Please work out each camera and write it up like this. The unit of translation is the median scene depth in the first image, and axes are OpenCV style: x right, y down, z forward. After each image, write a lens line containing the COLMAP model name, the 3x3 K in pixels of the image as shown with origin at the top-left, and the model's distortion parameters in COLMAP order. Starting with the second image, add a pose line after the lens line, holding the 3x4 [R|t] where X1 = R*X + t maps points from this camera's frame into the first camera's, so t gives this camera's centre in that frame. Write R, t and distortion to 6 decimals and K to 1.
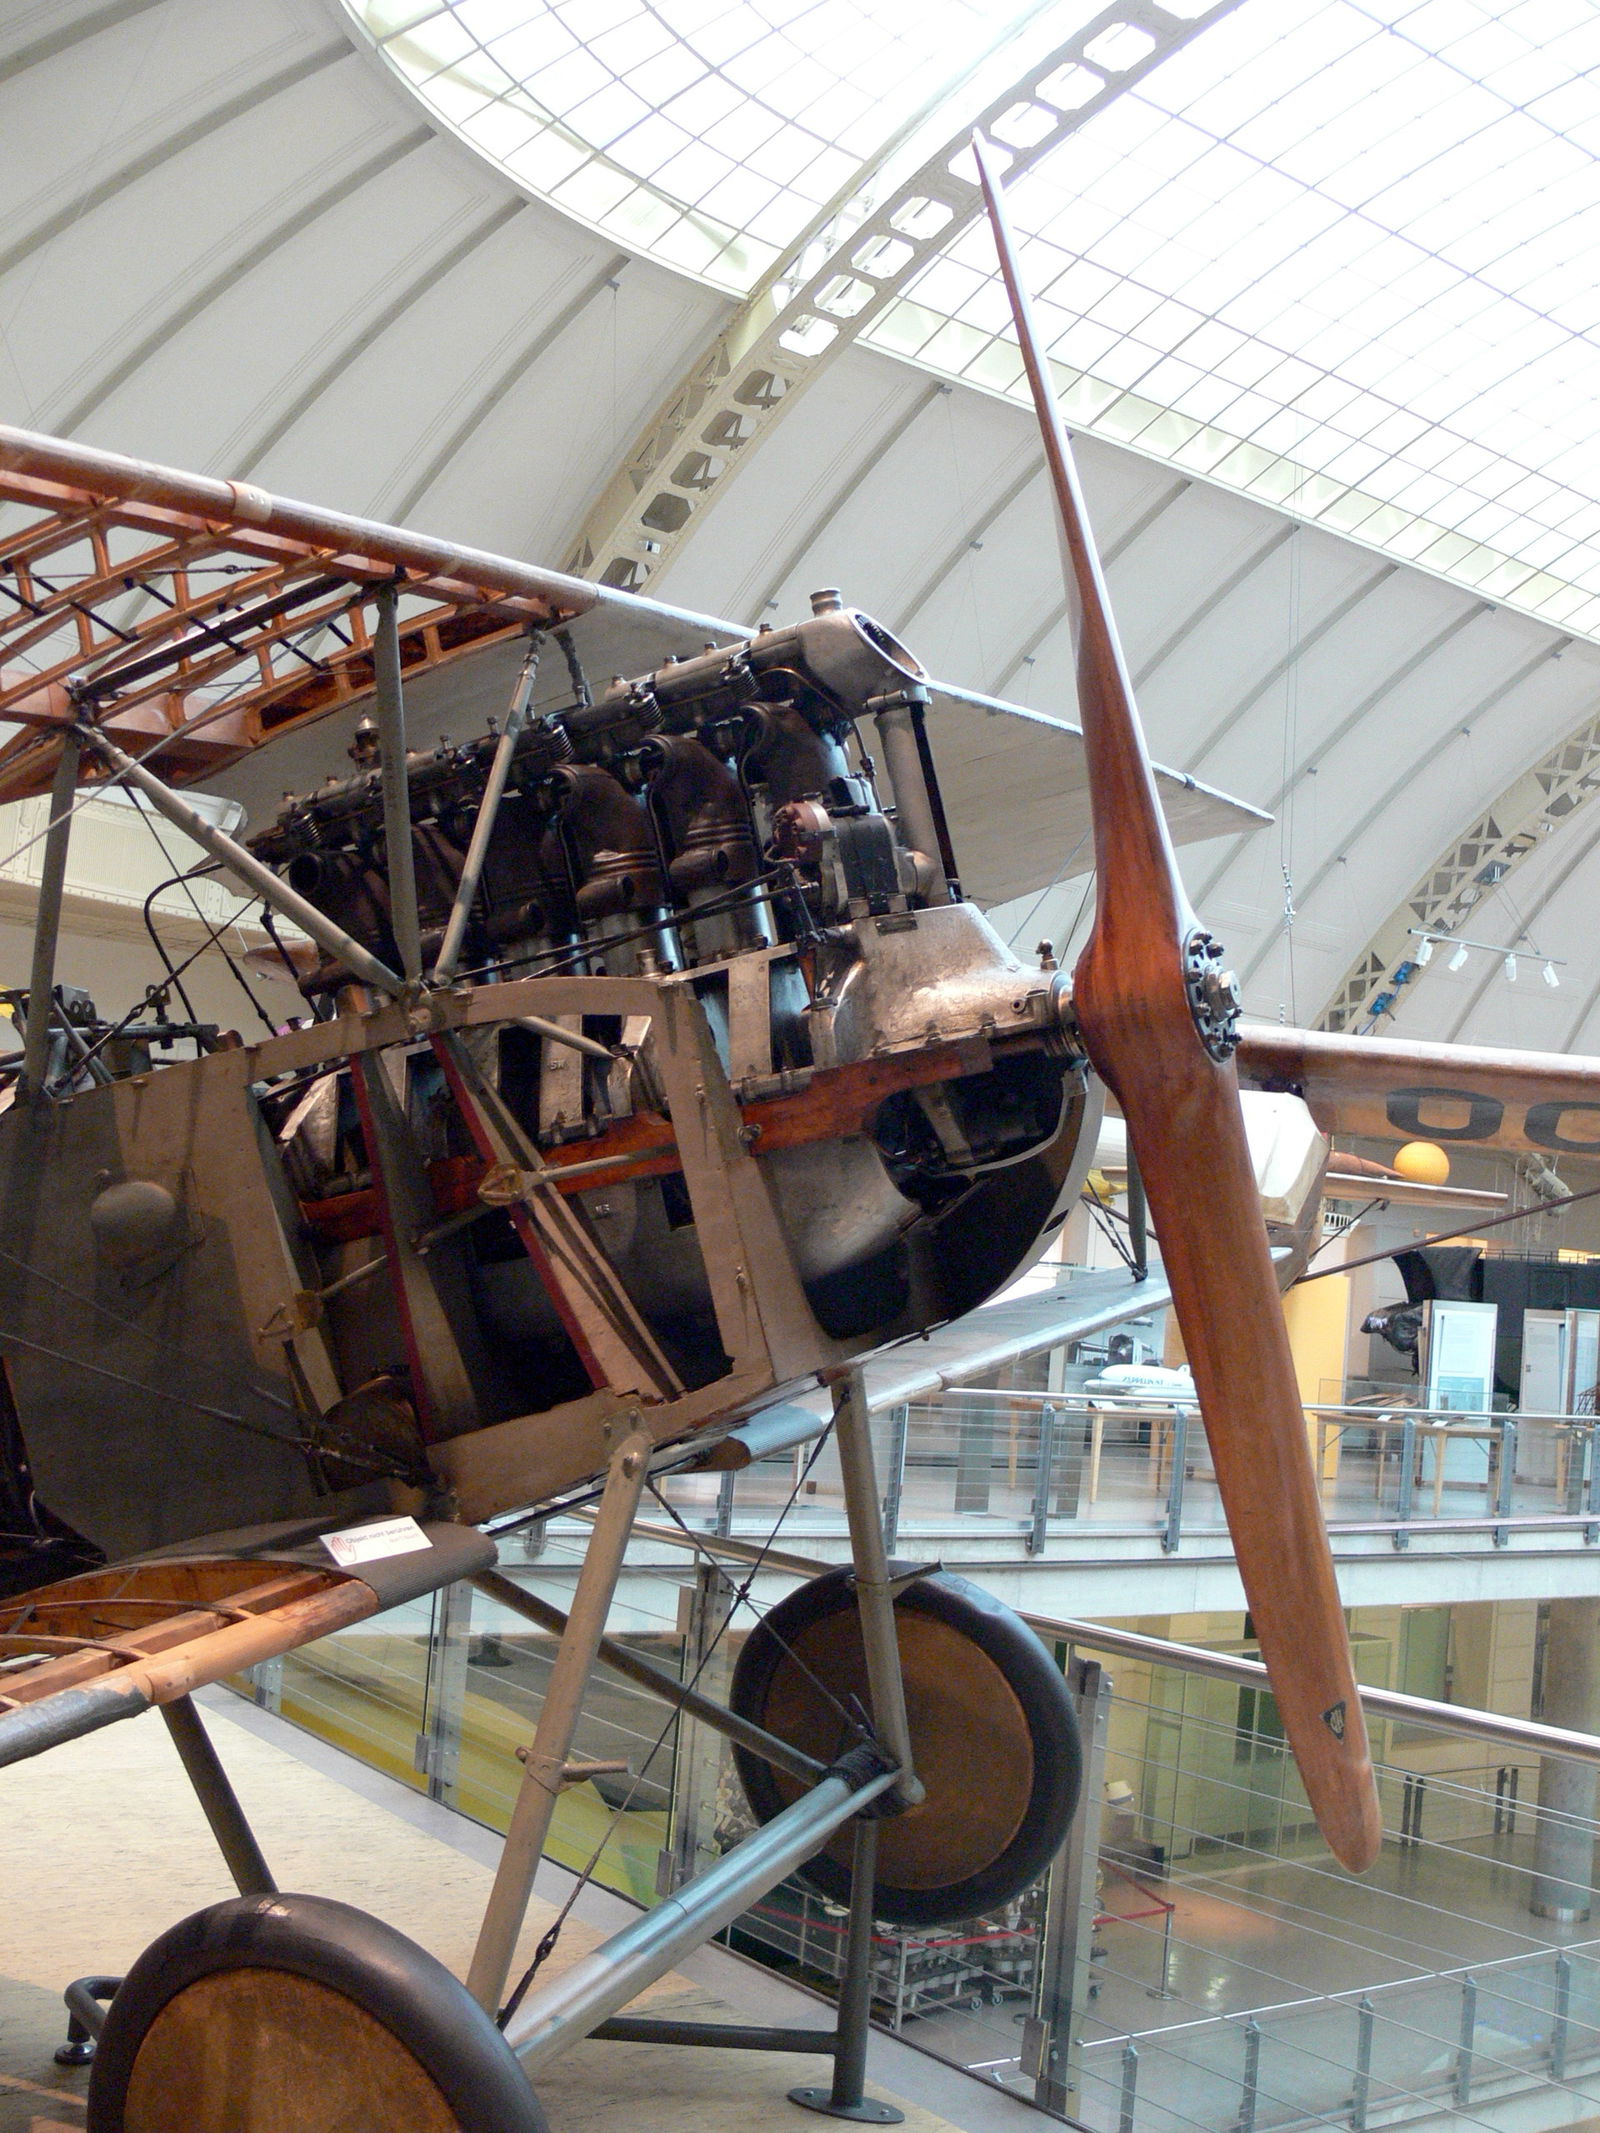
lens RADIAL K [[2249.4, 0, 800.0], [0, 2249.4, 1066.5], [0, 0, 1]] dist [-0.212437, 0.256059]
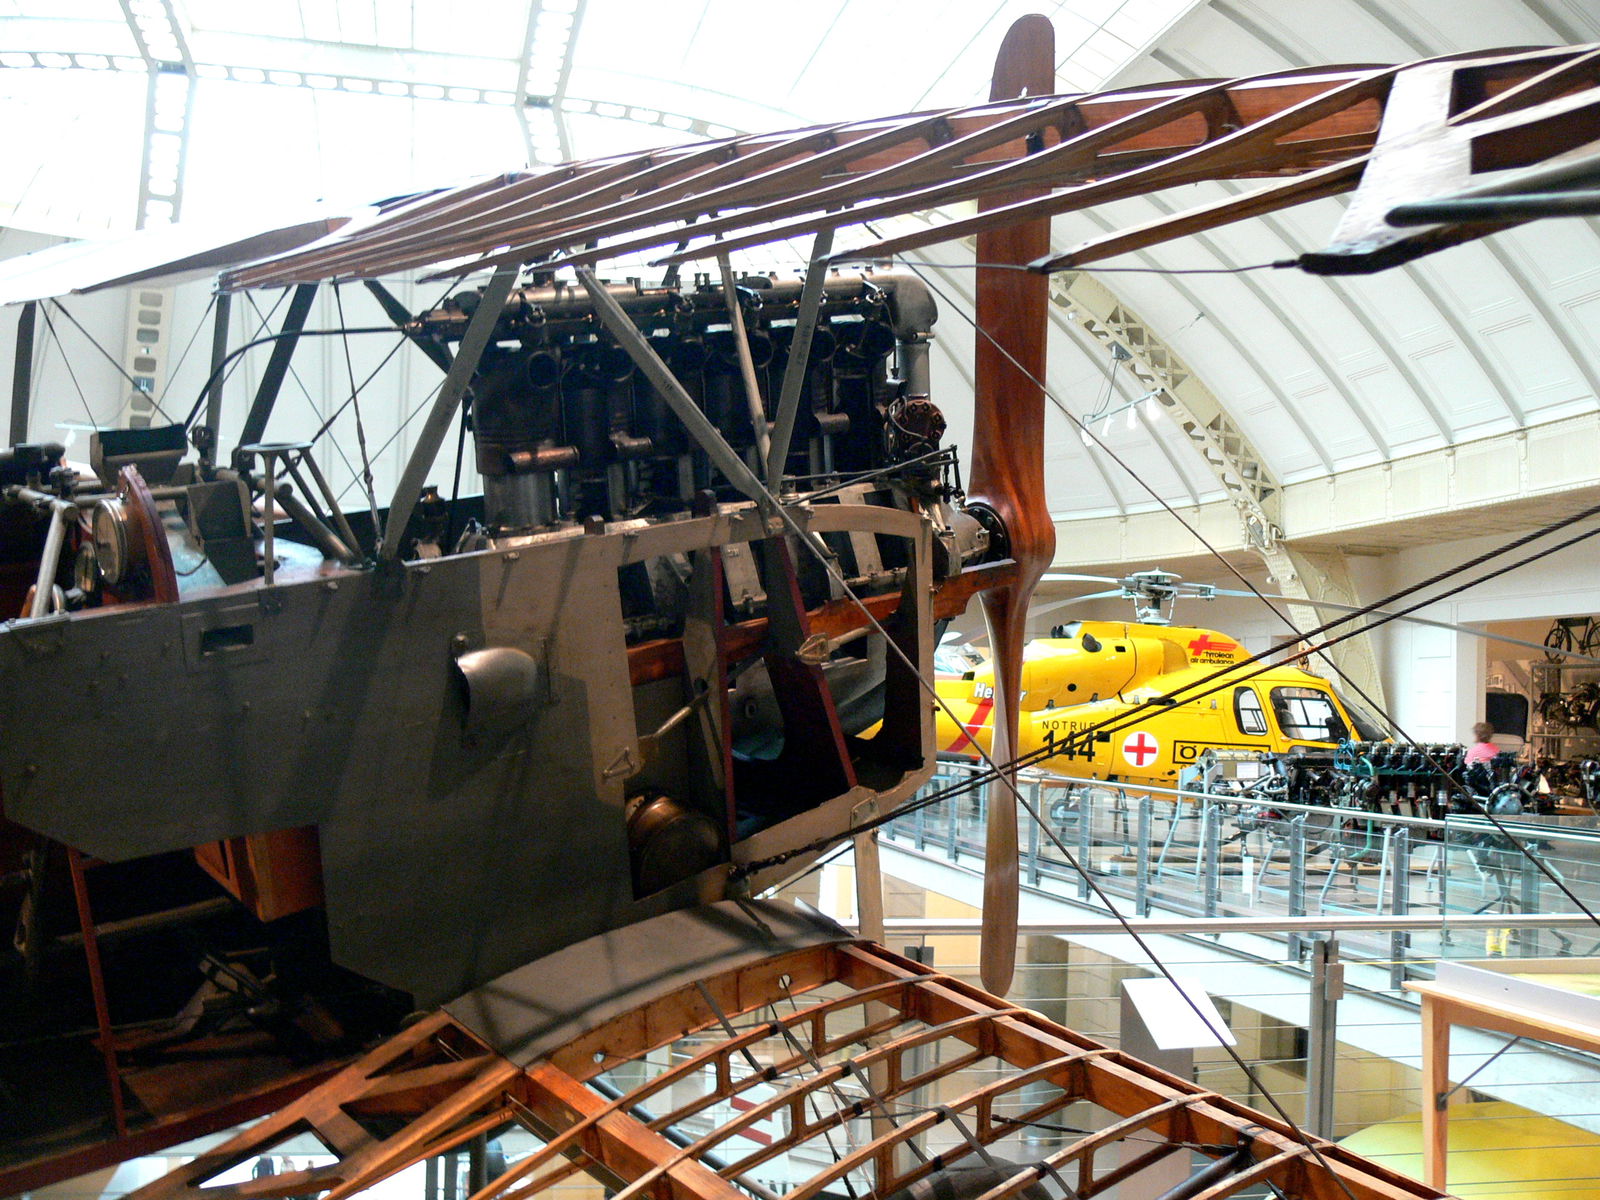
lens RADIAL K [[1687.3, 0, 800.0], [0, 1687.3, 600.0], [0, 0, 1]] dist [-0.212437, 0.256059]
pose [[0.386941, -0.007304, 0.922075, -1.019696], [-0.096951, 0.994104, 0.048560, -0.025578], [-0.916993, -0.108186, 0.383952, 0.565537]]
